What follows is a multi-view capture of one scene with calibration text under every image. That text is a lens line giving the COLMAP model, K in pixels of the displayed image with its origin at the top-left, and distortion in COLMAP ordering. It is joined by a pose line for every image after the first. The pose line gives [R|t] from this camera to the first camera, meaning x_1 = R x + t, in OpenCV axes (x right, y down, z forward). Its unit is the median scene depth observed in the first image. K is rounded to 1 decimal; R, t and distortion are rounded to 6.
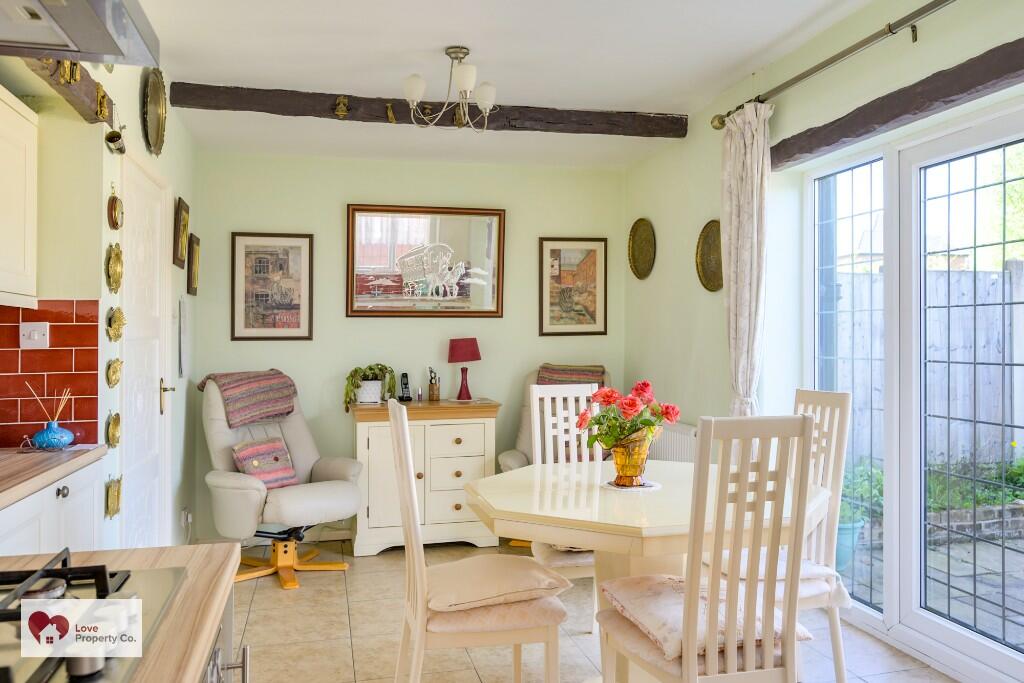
lens RADIAL K [[783.3, 0, 515.1], [0, 783.3, 339.5], [0, 0, 1]] dist [-0.011889, 0.003304]
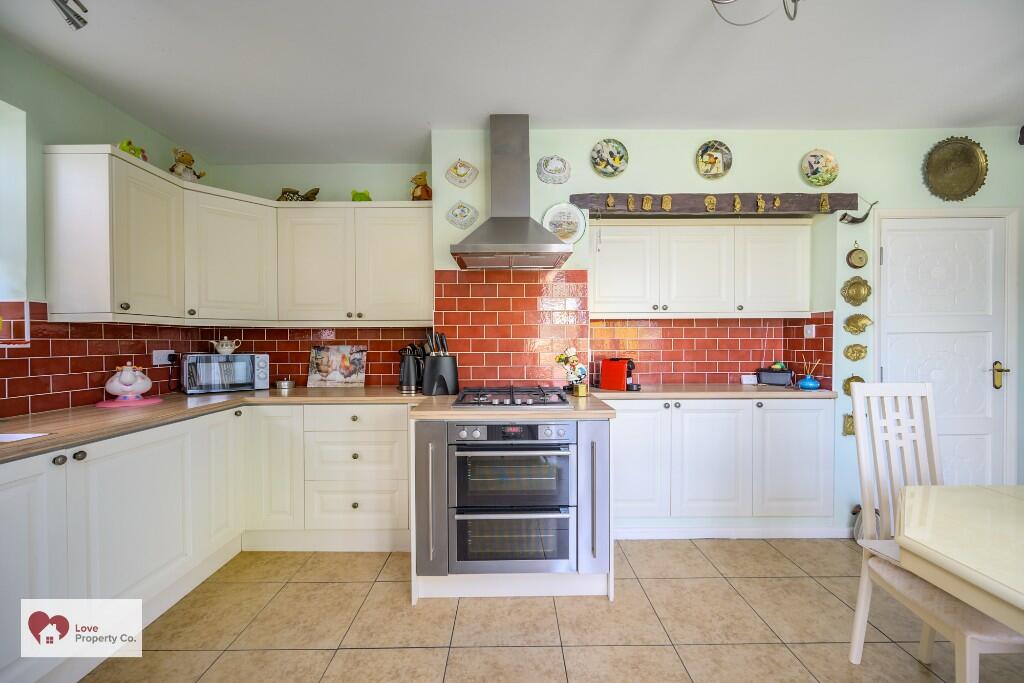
lens RADIAL K [[402.5, 0, 511.6], [0, 402.5, 344.5], [0, 0, 1]] dist [-0.004011, 0.000657]
pose [[-0.234191, 0.020303, -0.971979, 0.317088], [0.008254, 0.999787, 0.018895, 0.001403], [0.972155, -0.003598, -0.234309, 0.292423]]
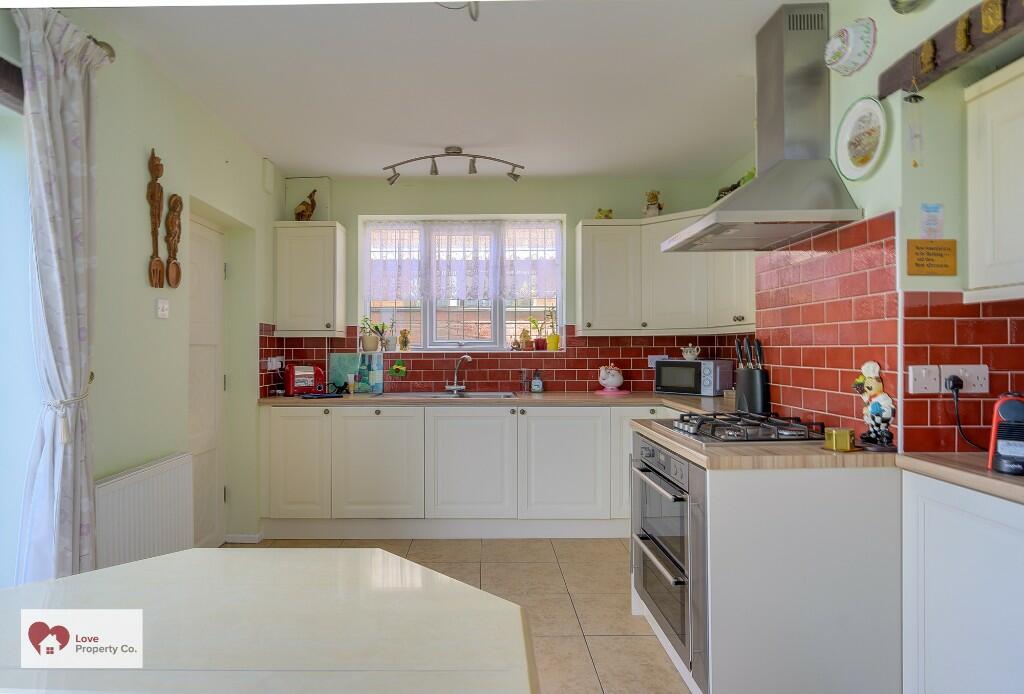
lens RADIAL K [[595.0, 0, 480.8], [0, 595.0, 343.7], [0, 0, 1]] dist [-0.005645, 0.002074]
pose [[-0.968471, 0.018361, 0.248448, -0.057317], [0.015877, 0.999802, -0.011999, 0.003060], [-0.248620, -0.007676, -0.968571, 0.724576]]
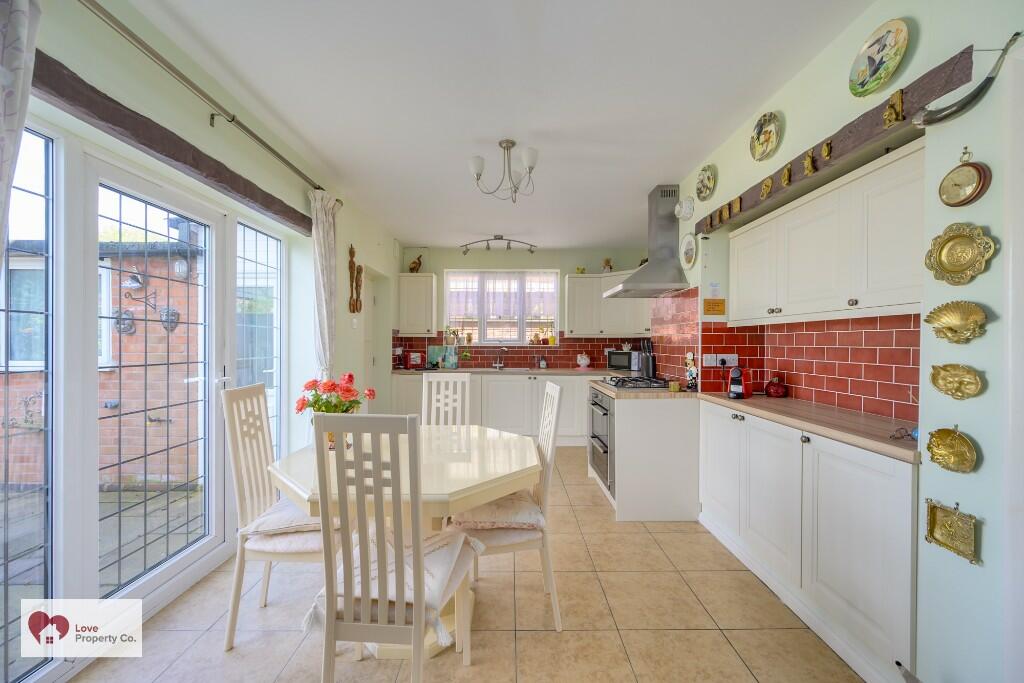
lens RADIAL K [[402.5, 0, 513.9], [0, 402.5, 342.2], [0, 0, 1]] dist [-0.004011, 0.000657]
pose [[-0.972371, 0.009261, 0.233255, -0.097640], [0.008594, 0.999956, -0.003876, -0.000759], [-0.233281, -0.001764, -0.972408, 0.935466]]
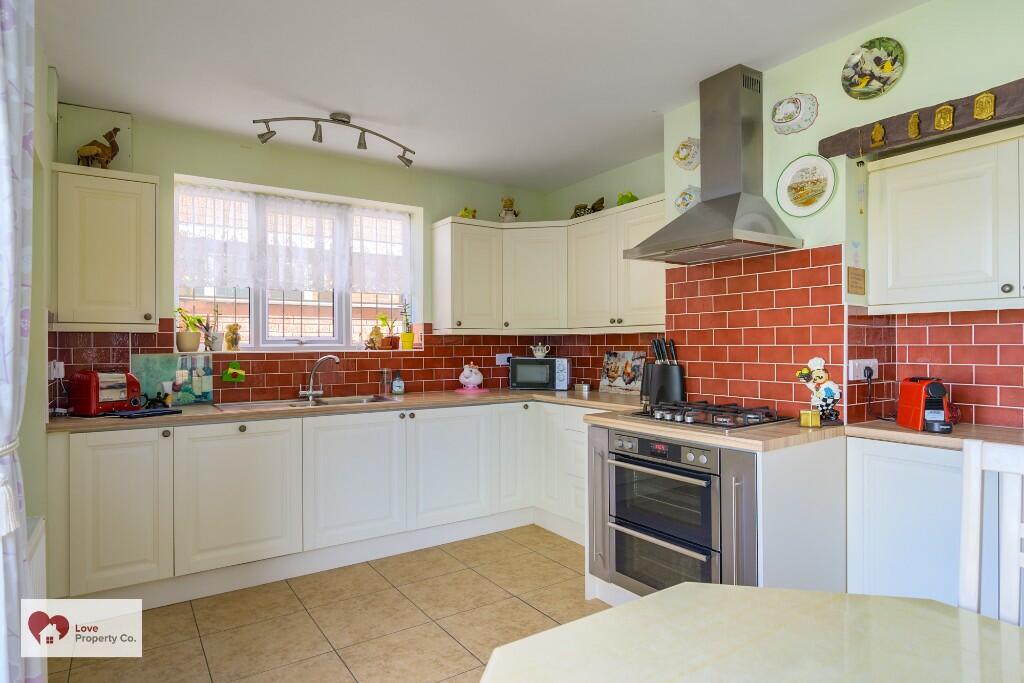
lens RADIAL K [[579.6, 0, 514.2], [0, 579.6, 342.4], [0, 0, 1]] dist [-0.001749, 0.001328]
pose [[-0.938780, 0.015299, -0.344177, 0.230662], [0.016743, 0.999859, -0.001223, -0.002659], [0.344110, -0.006911, -0.938904, 0.656335]]
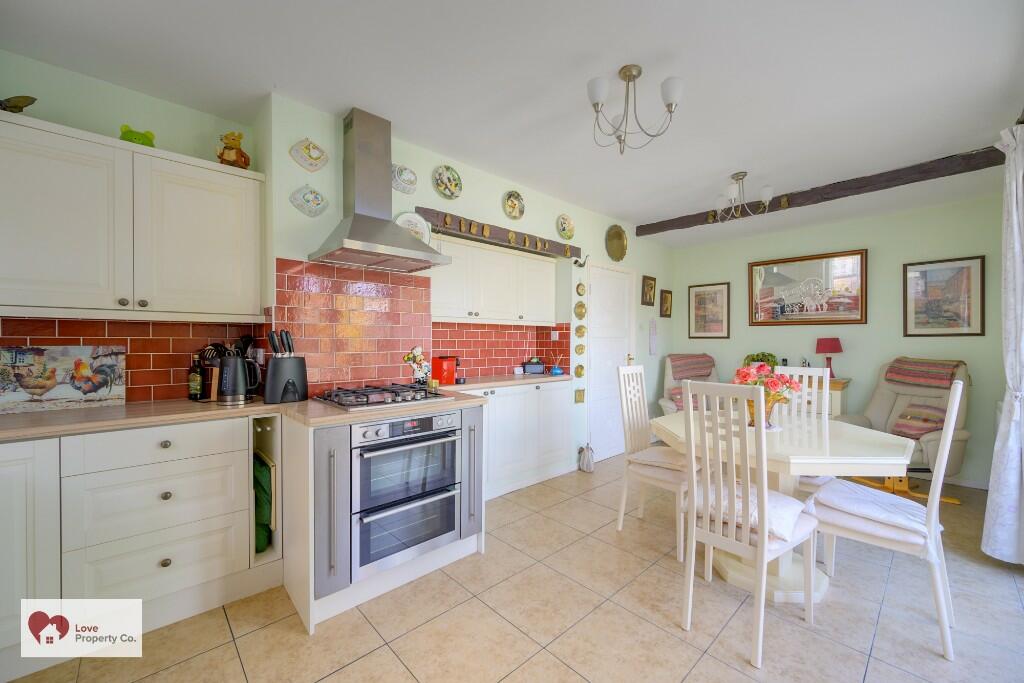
lens RADIAL K [[402.5, 0, 513.8], [0, 402.5, 343.8], [0, 0, 1]] dist [-0.004011, 0.000657]
pose [[0.488095, 0.017702, -0.872611, 0.353290], [-0.006429, 0.999840, 0.016687, 0.000657], [0.872767, -0.002535, 0.488131, 0.081397]]
